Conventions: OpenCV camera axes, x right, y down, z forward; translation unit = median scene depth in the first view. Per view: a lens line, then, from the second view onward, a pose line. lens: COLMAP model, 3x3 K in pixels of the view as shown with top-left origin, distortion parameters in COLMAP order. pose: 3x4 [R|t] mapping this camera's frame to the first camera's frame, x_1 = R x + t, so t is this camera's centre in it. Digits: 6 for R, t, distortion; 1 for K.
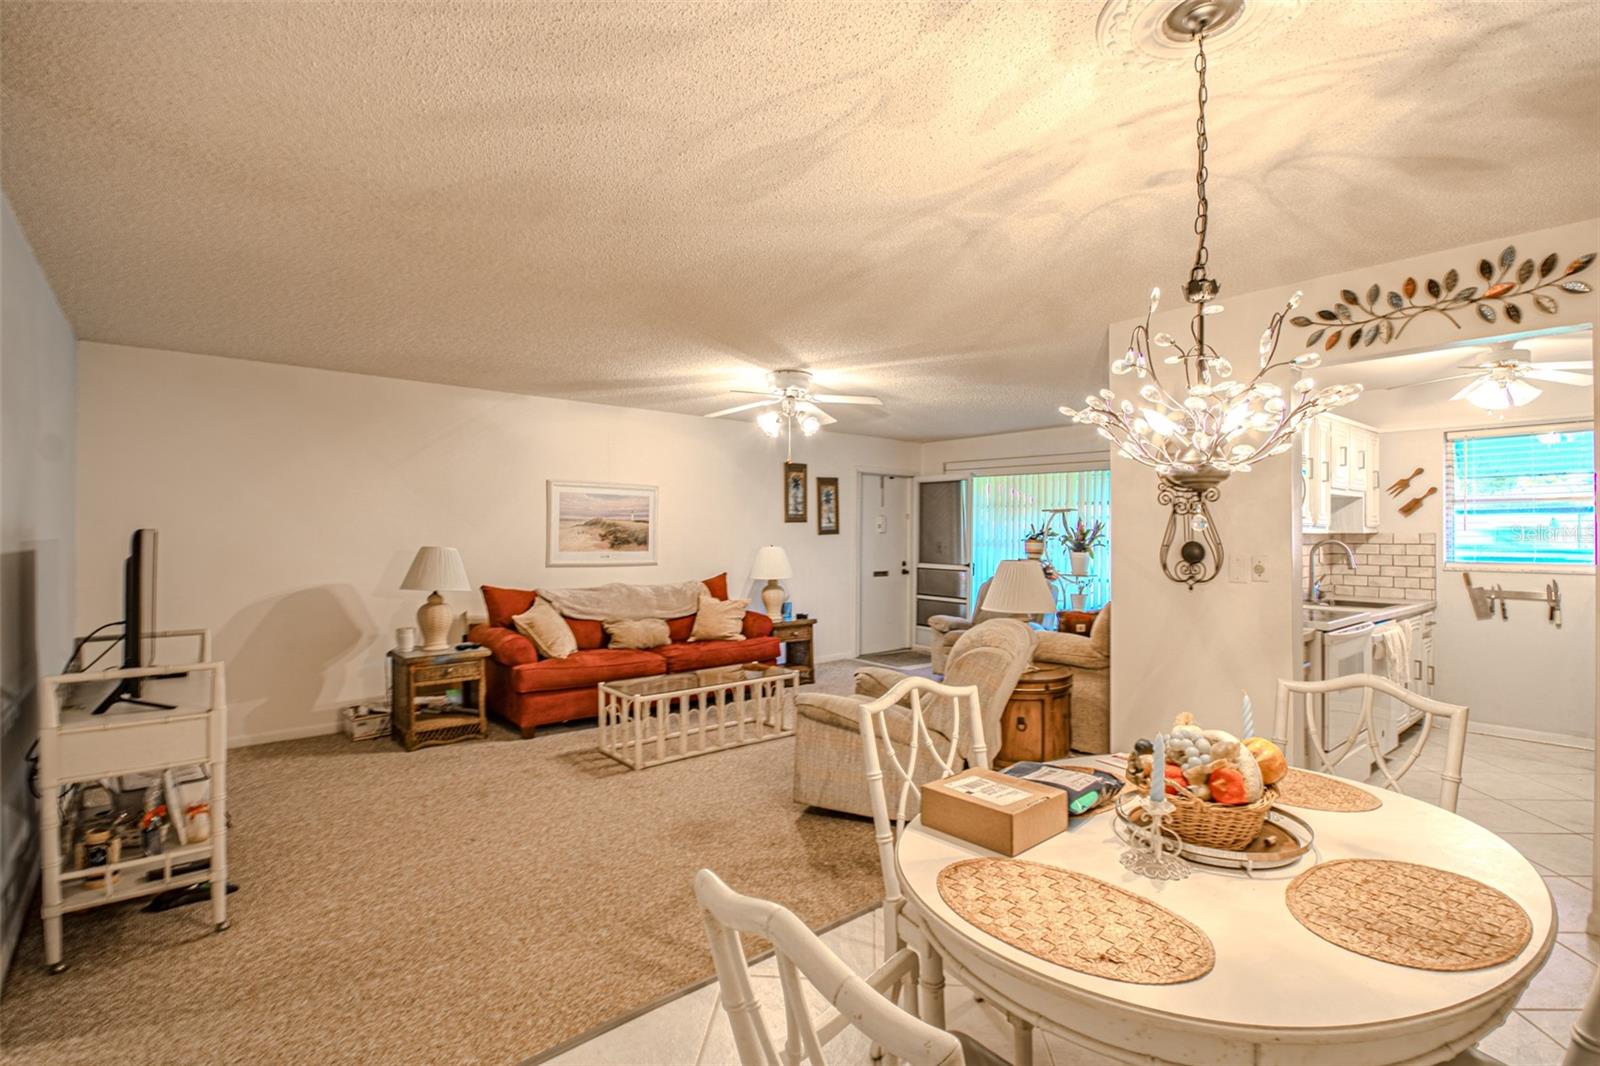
lens RADIAL K [[752.1, 0, 800.0], [0, 752.1, 533.0], [0, 0, 1]] dist [0.020257, -0.019540]
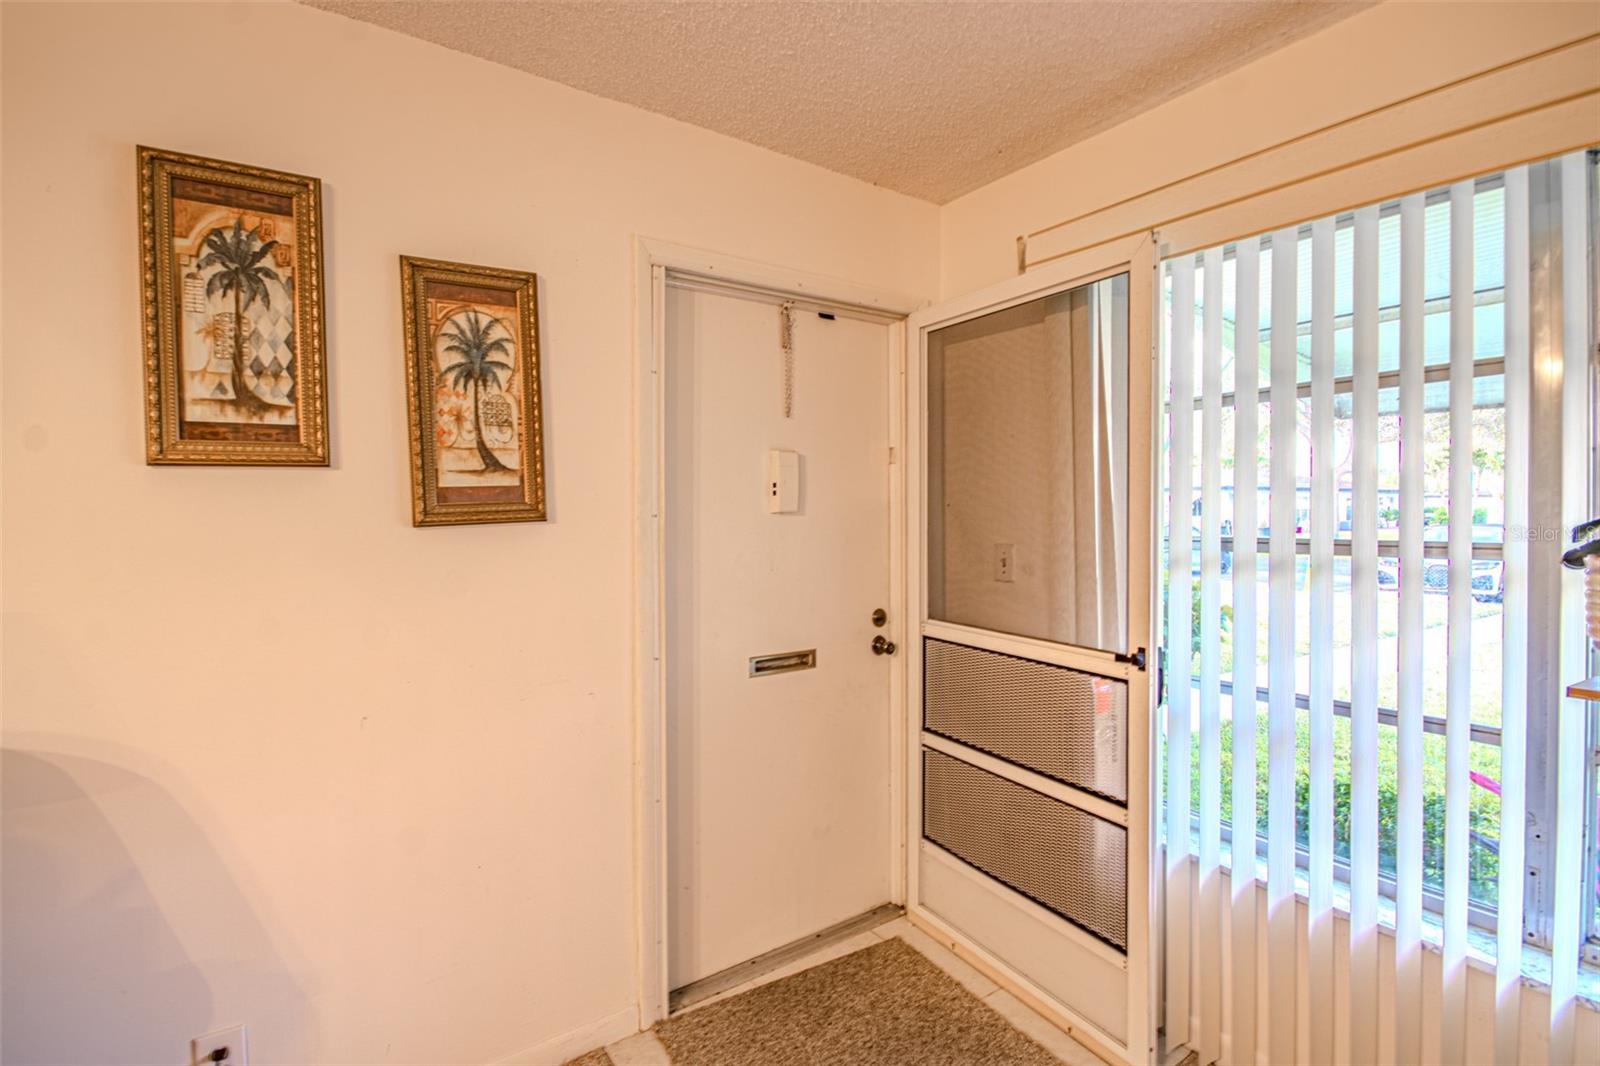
lens RADIAL K [[758.8, 0, 776.3], [0, 758.8, 534.2], [0, 0, 1]] dist [0.000507, -0.000853]
pose [[0.990256, -0.008822, -0.138976, 0.147971], [0.011841, 0.999711, 0.020912, 0.001796], [0.138752, -0.022354, 0.990075, 0.746290]]
